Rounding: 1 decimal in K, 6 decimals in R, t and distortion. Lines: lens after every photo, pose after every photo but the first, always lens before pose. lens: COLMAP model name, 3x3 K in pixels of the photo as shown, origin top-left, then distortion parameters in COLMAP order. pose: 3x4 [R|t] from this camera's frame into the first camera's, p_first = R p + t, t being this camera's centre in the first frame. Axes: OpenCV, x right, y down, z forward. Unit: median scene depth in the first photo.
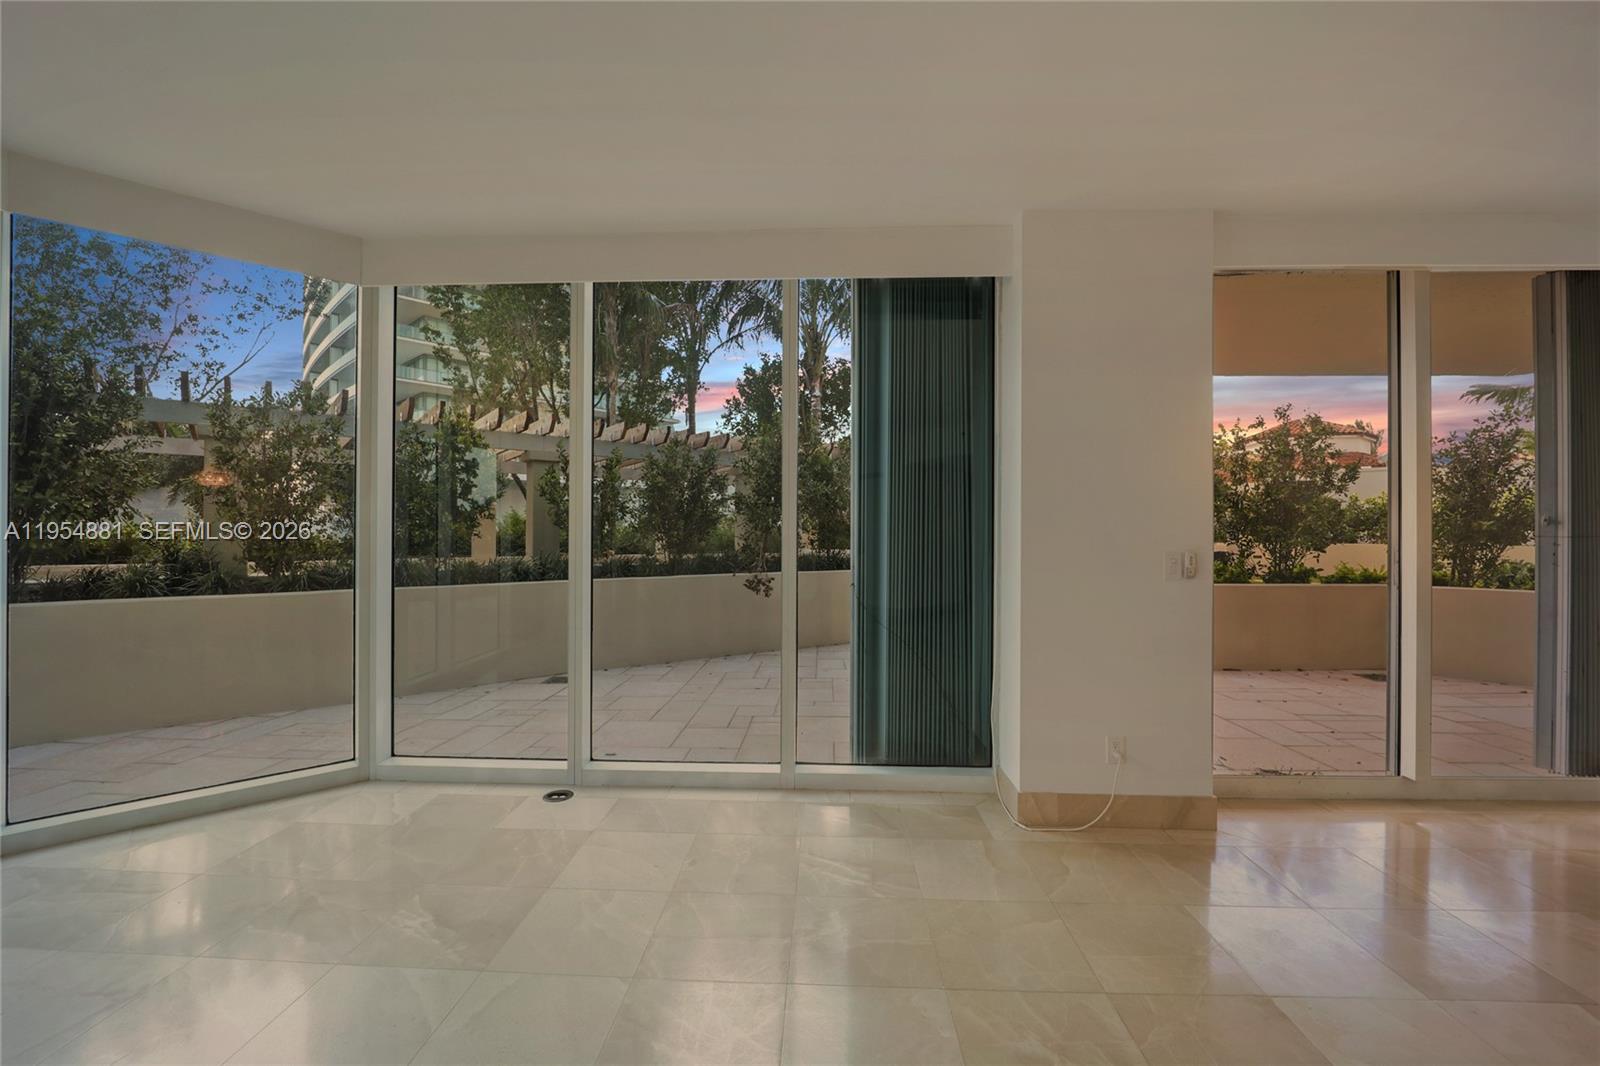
lens RADIAL K [[691.4, 0, 783.3], [0, 691.4, 523.7], [0, 0, 1]] dist [0.002788, -0.000145]
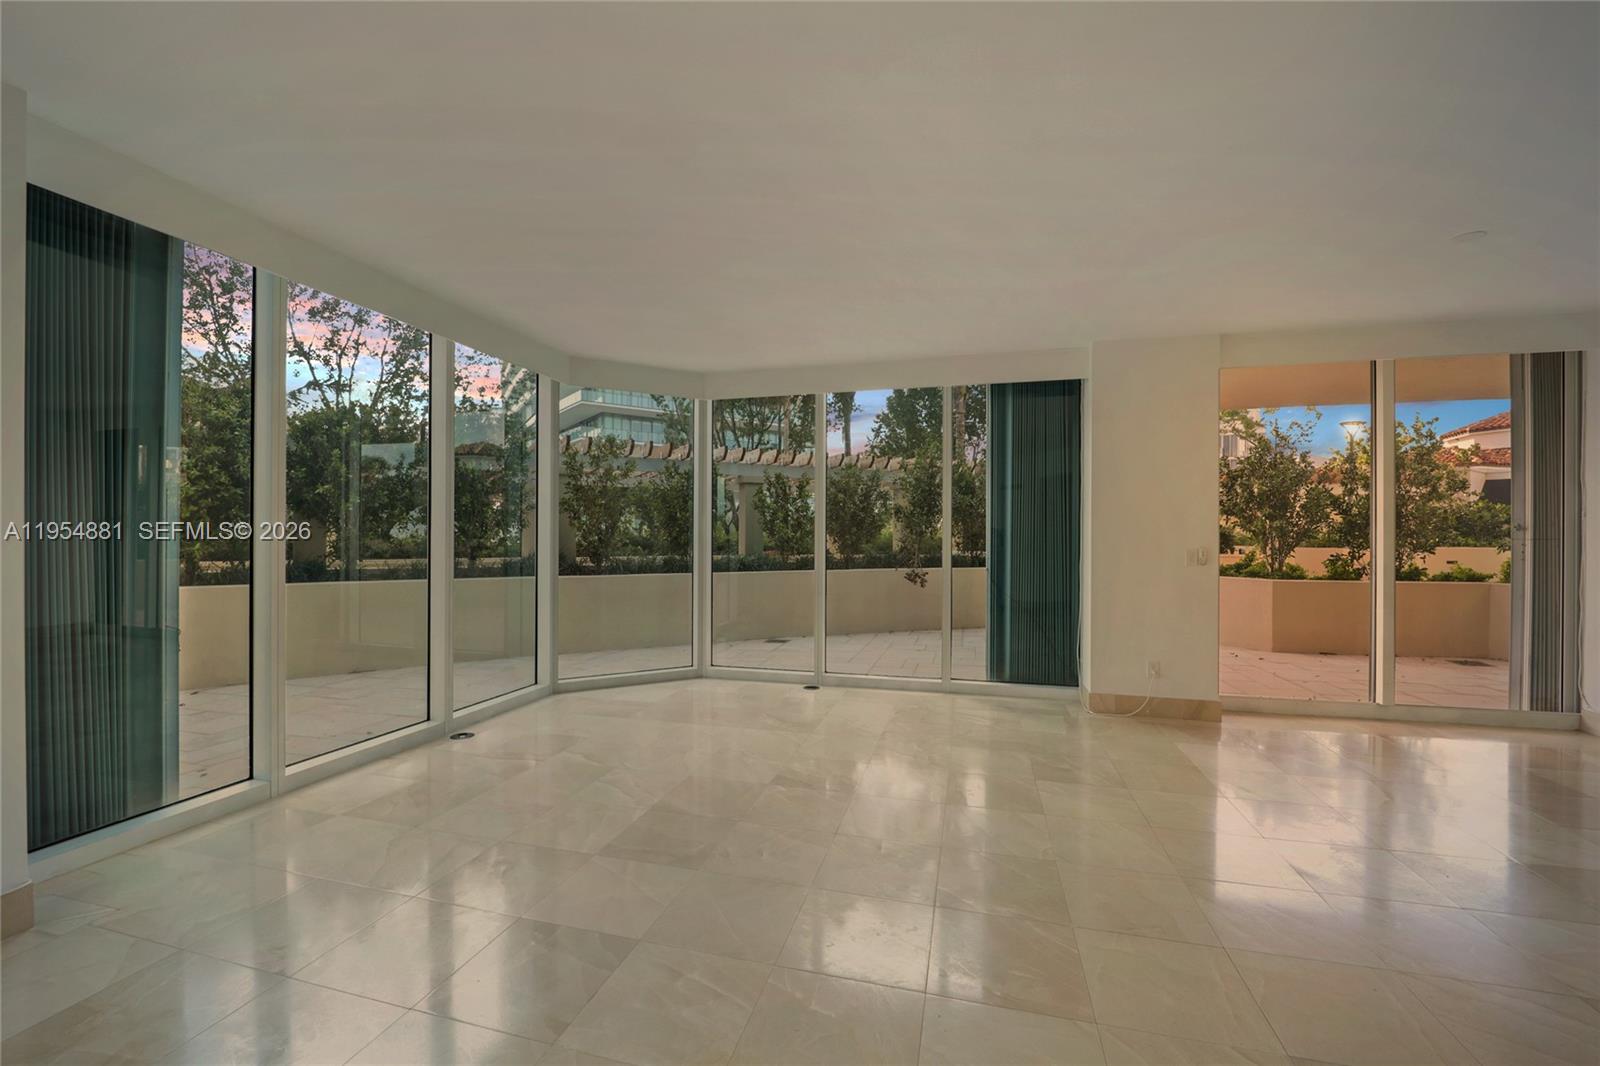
lens RADIAL K [[691.4, 0, 794.1], [0, 691.4, 530.1], [0, 0, 1]] dist [0.002788, -0.000145]
pose [[0.982467, -0.002000, -0.186426, -0.021118], [0.002582, 0.999993, 0.002876, -0.003782], [0.186419, -0.003307, 0.982465, -0.347027]]
